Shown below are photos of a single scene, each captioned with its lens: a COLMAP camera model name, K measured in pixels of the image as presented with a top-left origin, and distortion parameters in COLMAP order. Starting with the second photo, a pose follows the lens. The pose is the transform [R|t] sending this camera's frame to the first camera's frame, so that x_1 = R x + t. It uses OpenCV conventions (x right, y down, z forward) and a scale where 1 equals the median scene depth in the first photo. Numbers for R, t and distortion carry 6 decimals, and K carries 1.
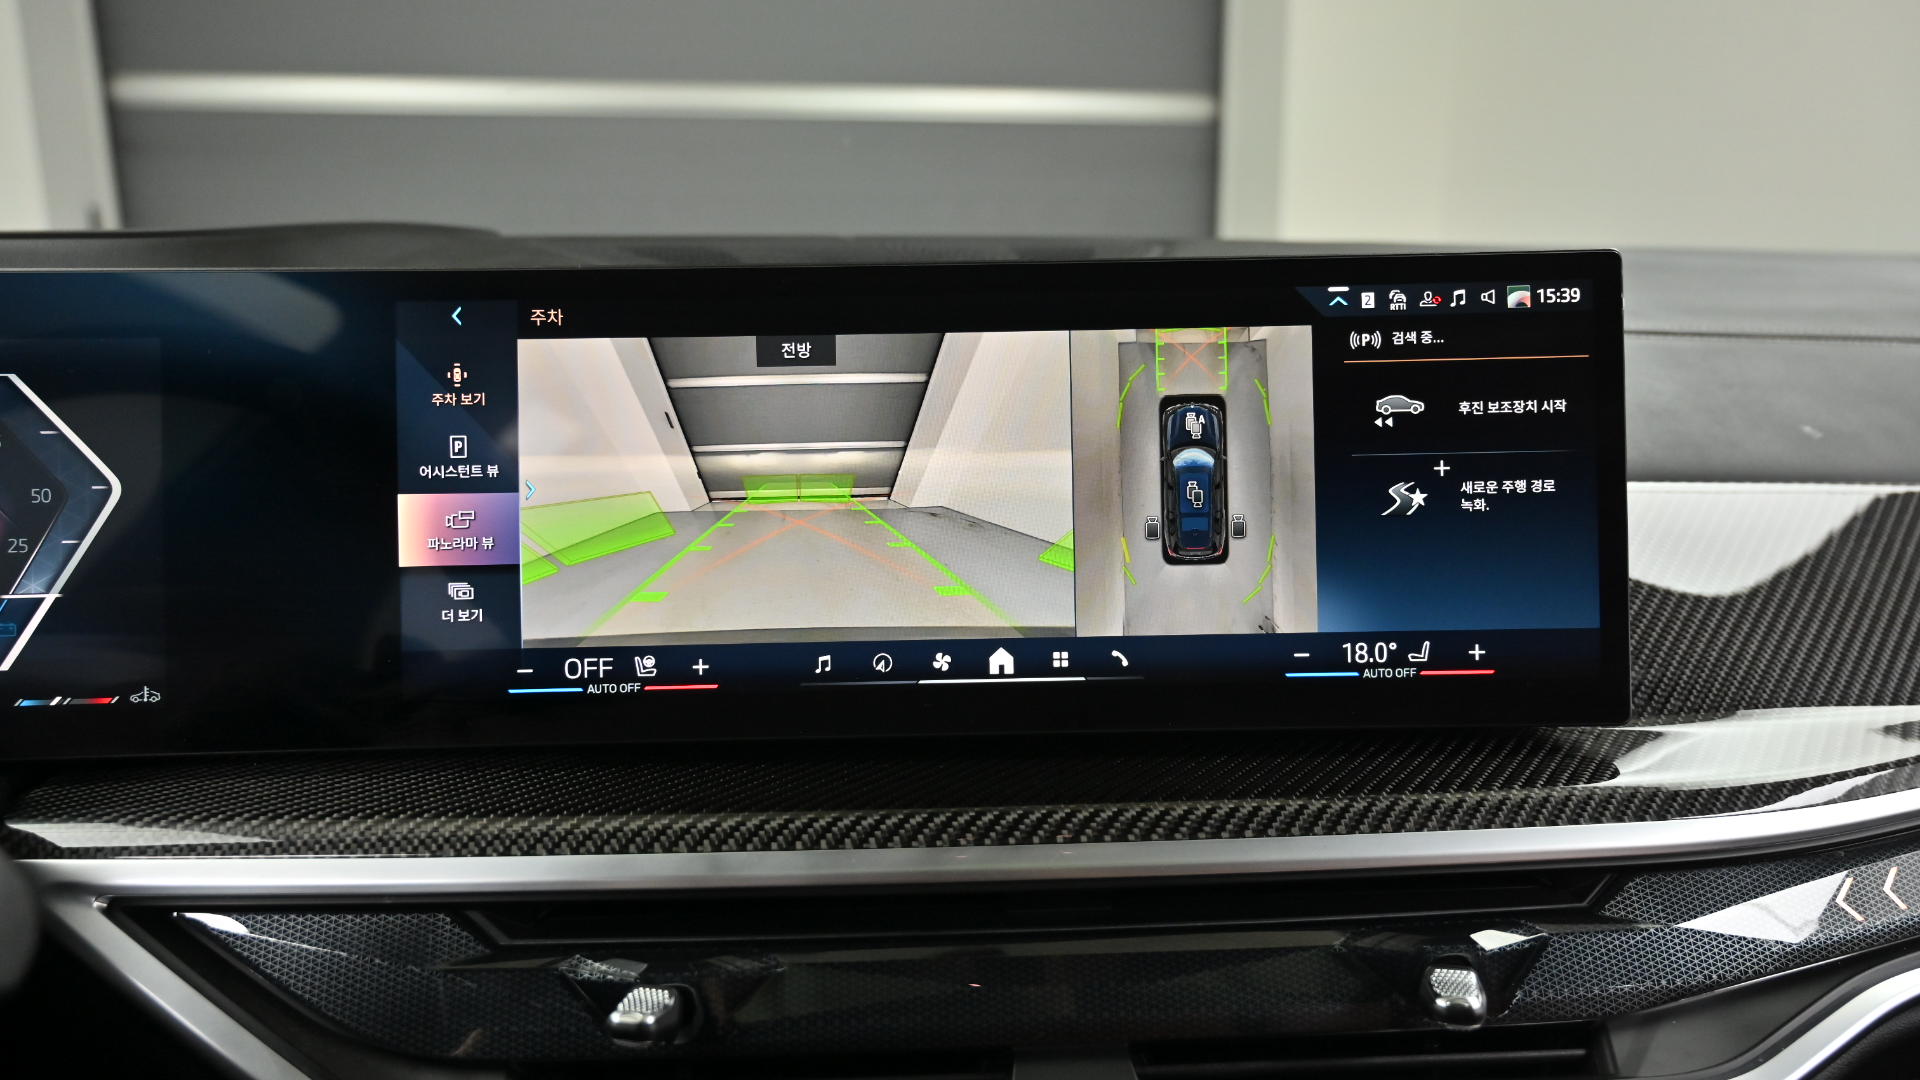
lens RADIAL K [[1373.1, 0, 971.4], [0, 1373.1, 530.3], [0, 0, 1]] dist [-0.004338, -0.000566]
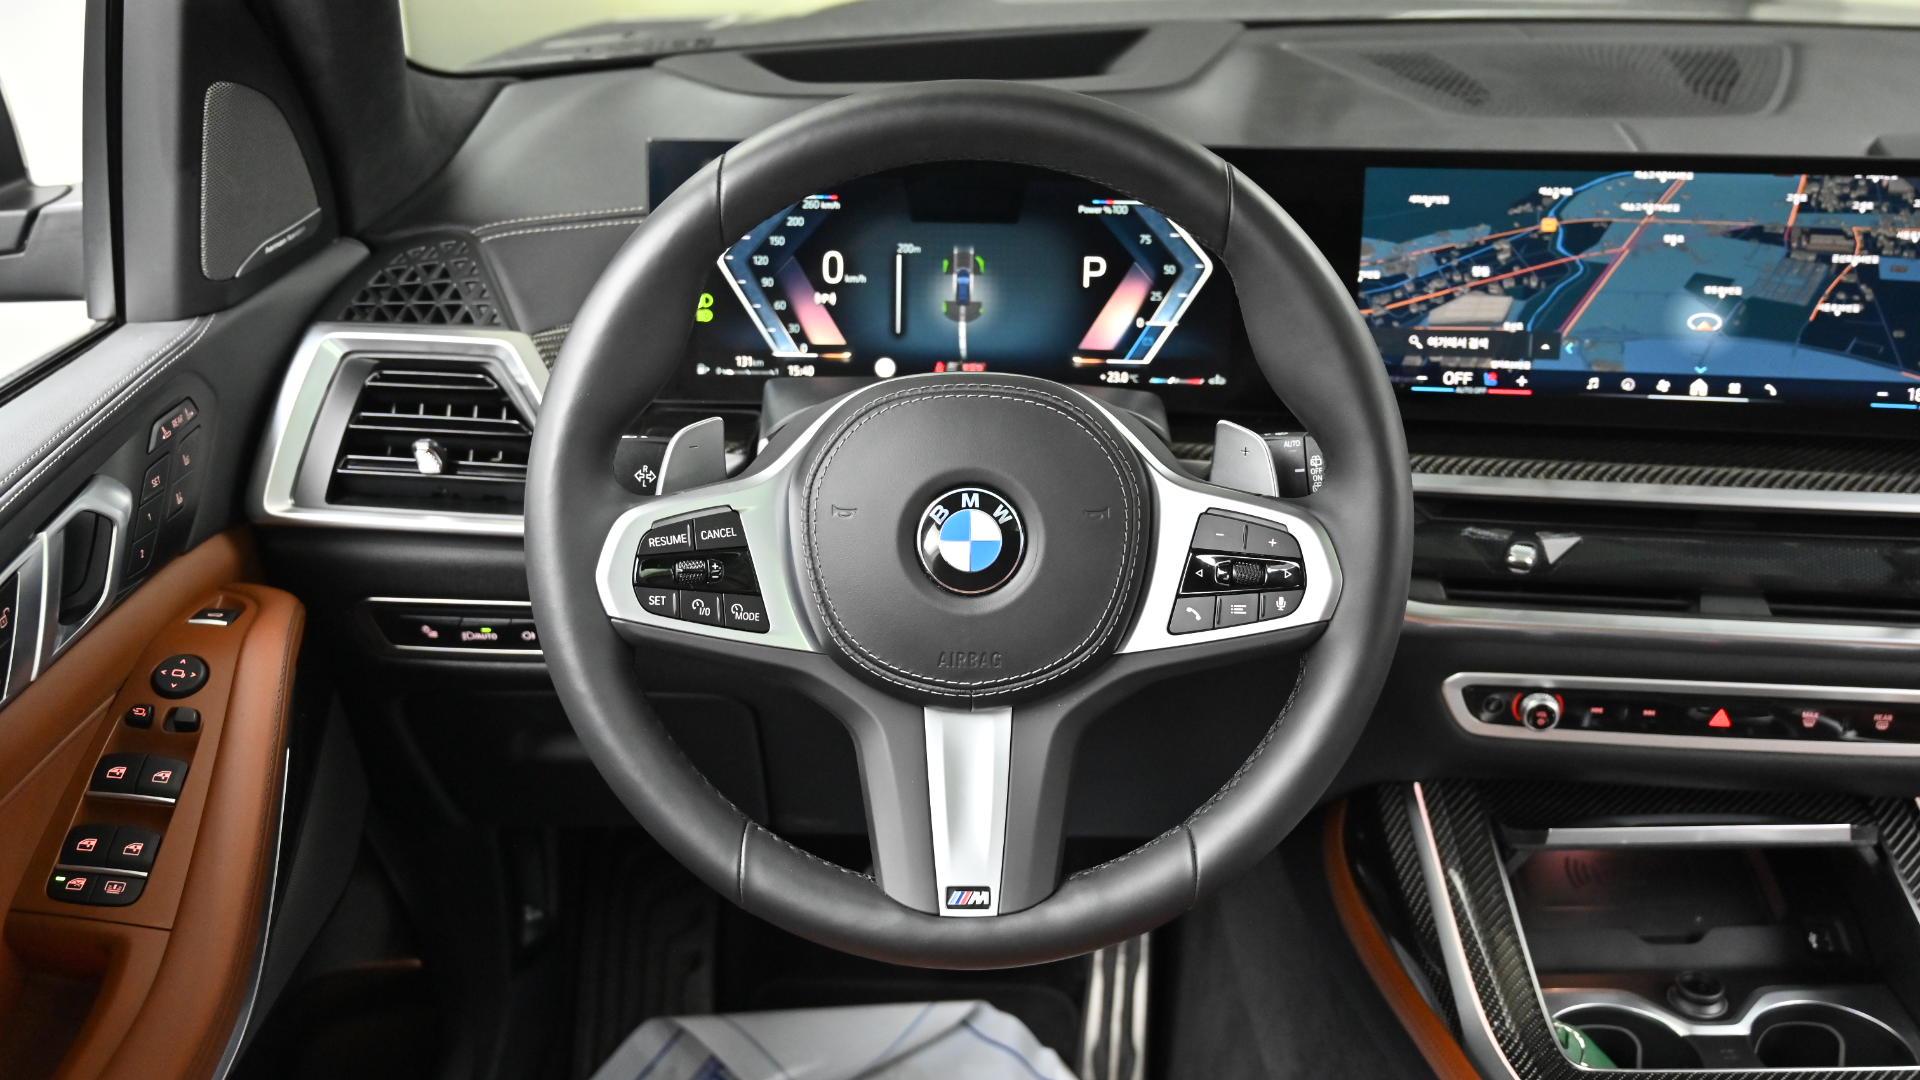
lens RADIAL K [[1935.4, 0, 951.7], [0, 1935.4, 534.5], [0, 0, 1]] dist [-0.005790, 0.000000]
pose [[0.983551, 0.068868, -0.166984, -0.492039], [-0.036949, 0.981624, 0.187213, -0.147335], [0.176808, -0.177964, 0.968023, -1.590736]]
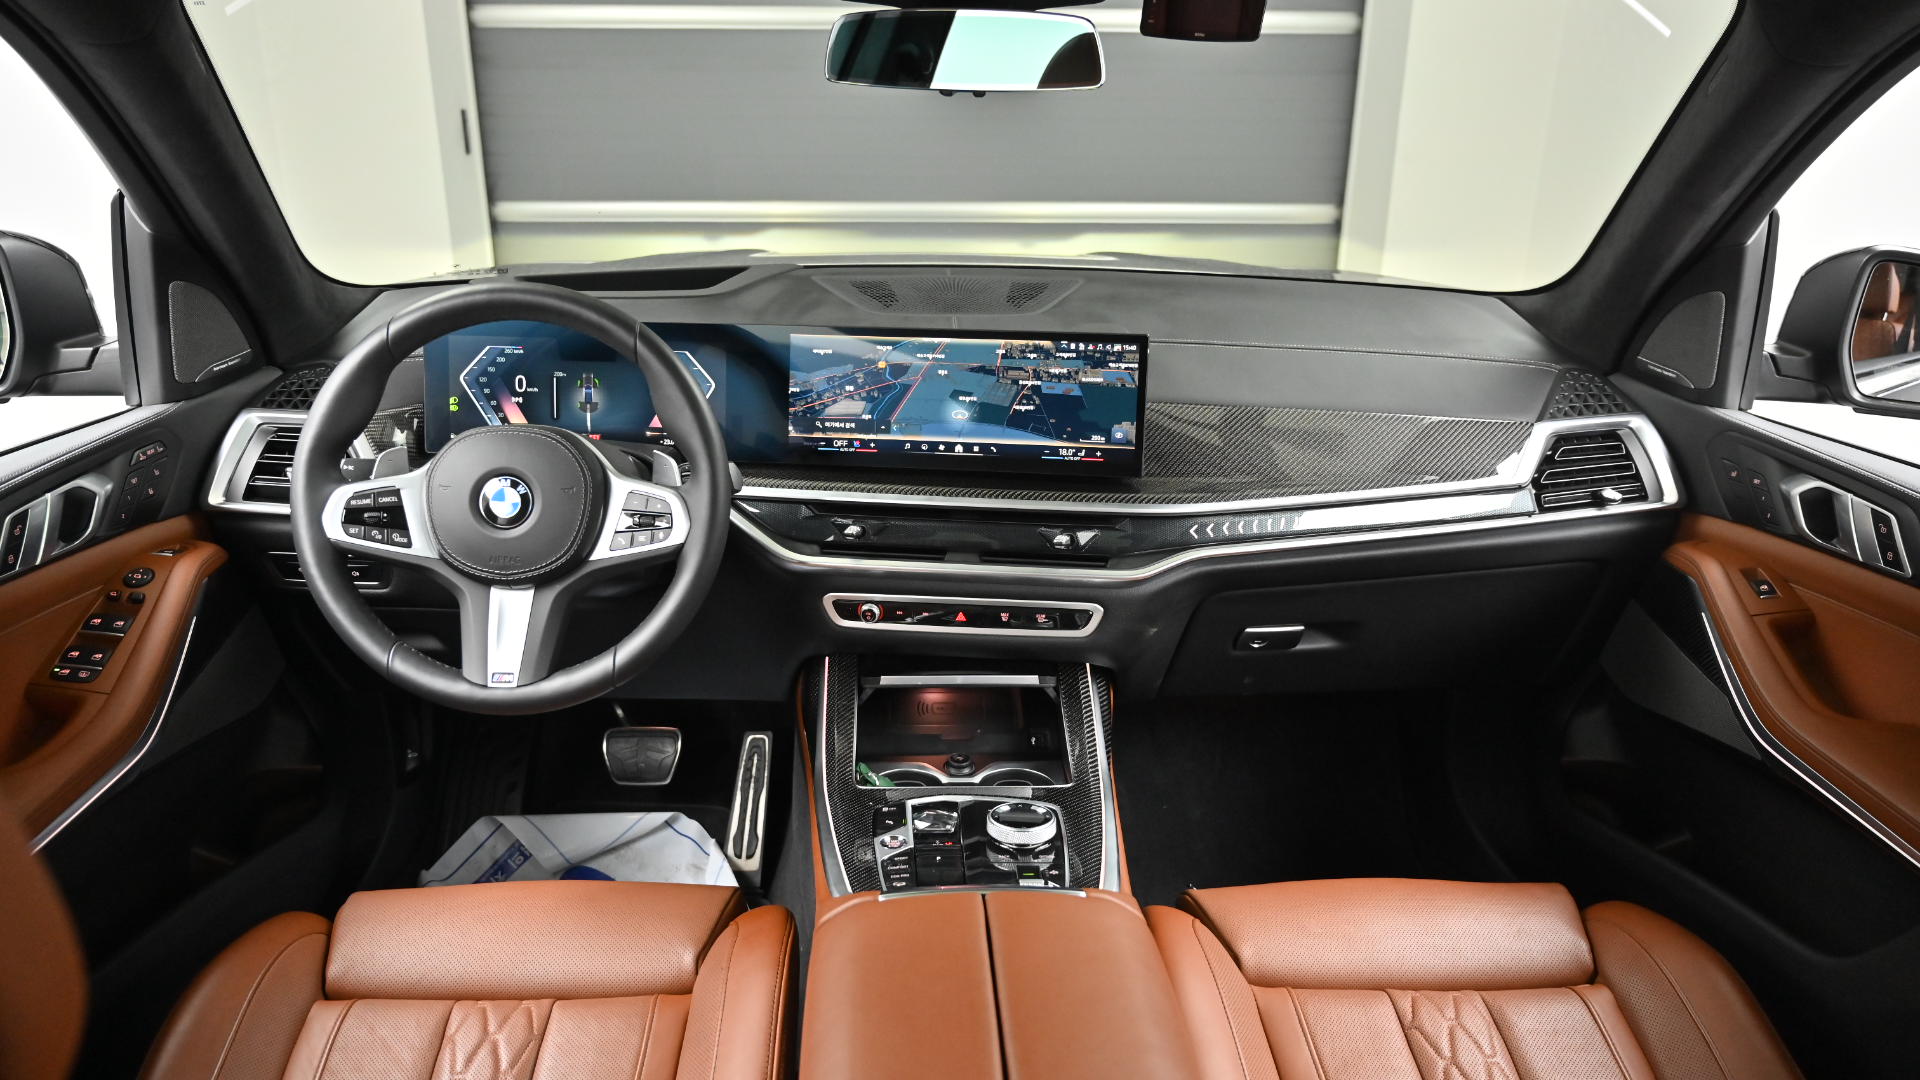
lens RADIAL K [[1300.3, 0, 952.5], [0, 1300.3, 543.2], [0, 0, 1]] dist [-0.007659, 0.006899]
pose [[0.986382, 0.068057, -0.149727, 0.506105], [-0.048978, 0.990614, 0.127613, -0.082819], [0.157007, -0.118542, 0.980457, -2.195201]]
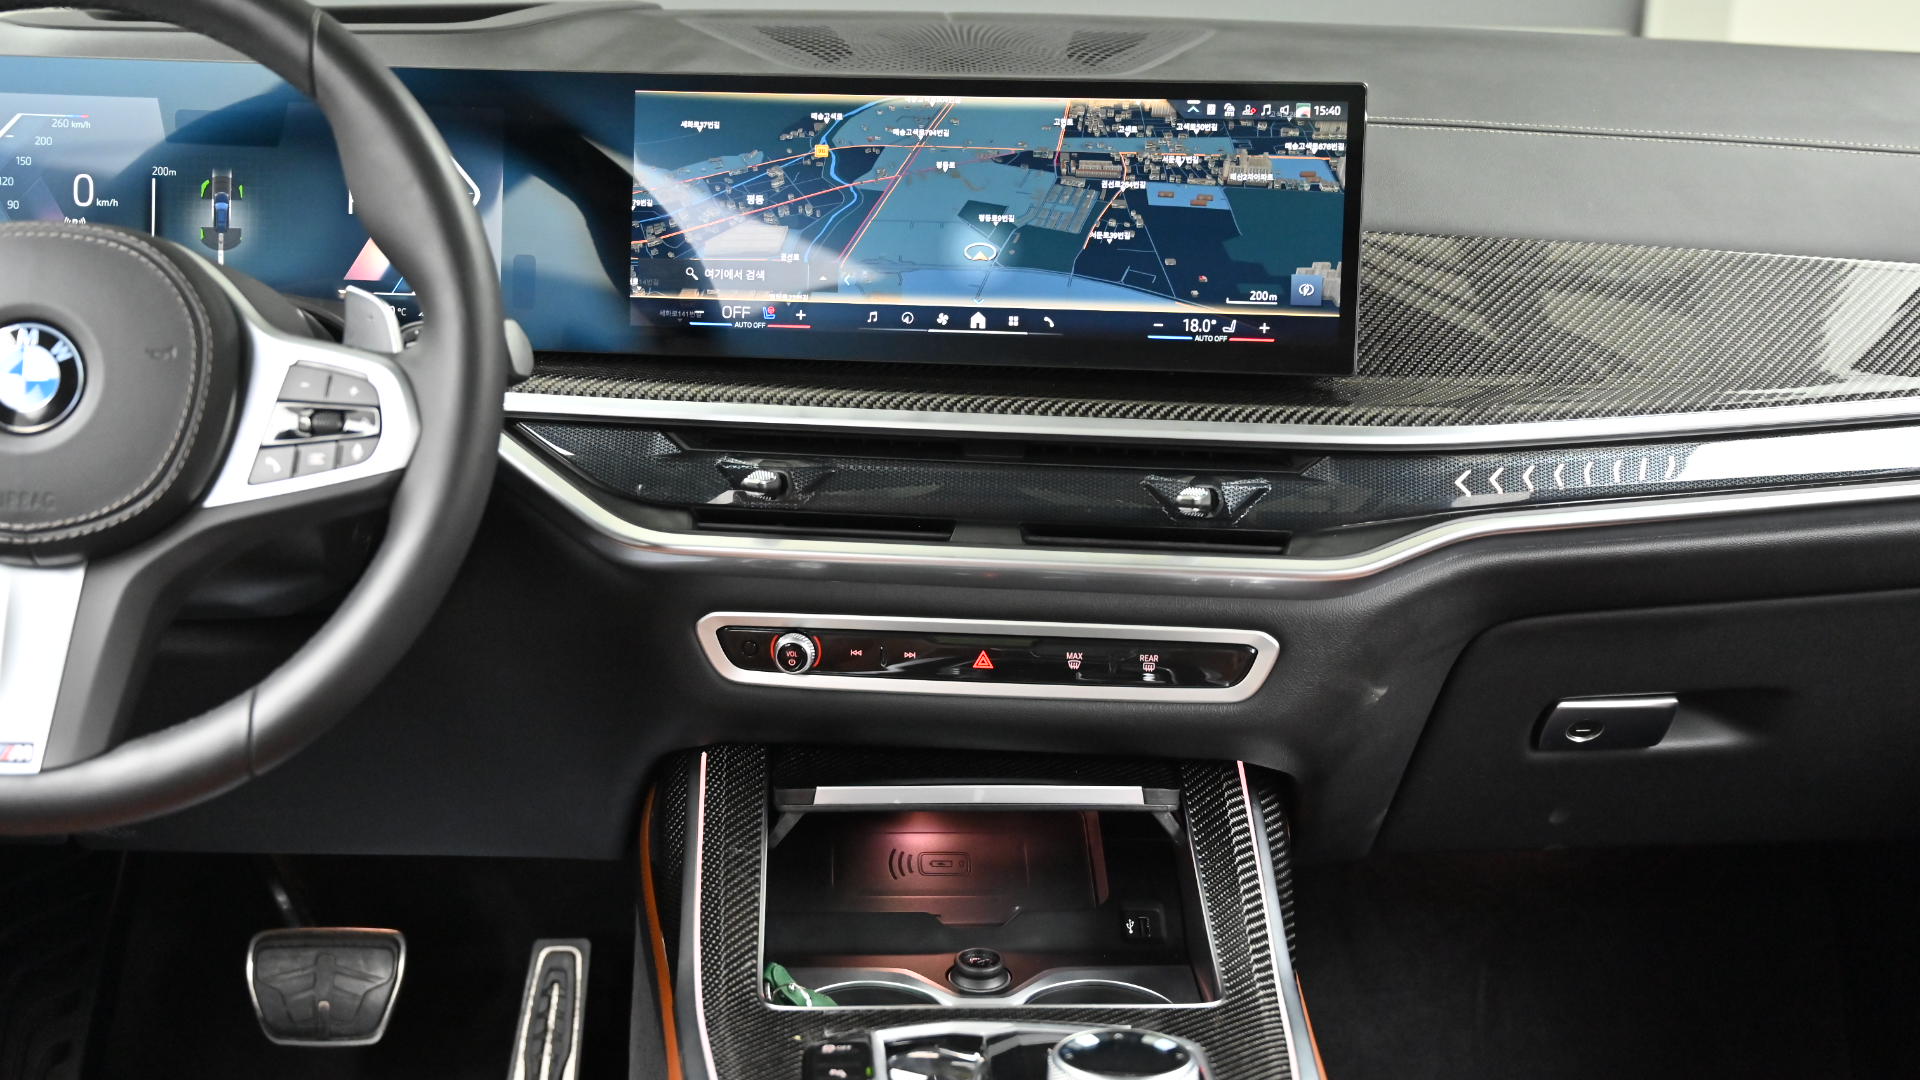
lens RADIAL K [[2349.6, 0, 956.5], [0, 2349.6, 533.2], [0, 0, 1]] dist [-0.009001, 0.000000]
pose [[0.988302, 0.060392, -0.140040, 0.411683], [-0.052332, 0.996793, 0.060544, 0.182089], [0.143248, -0.052507, 0.988293, -1.837650]]
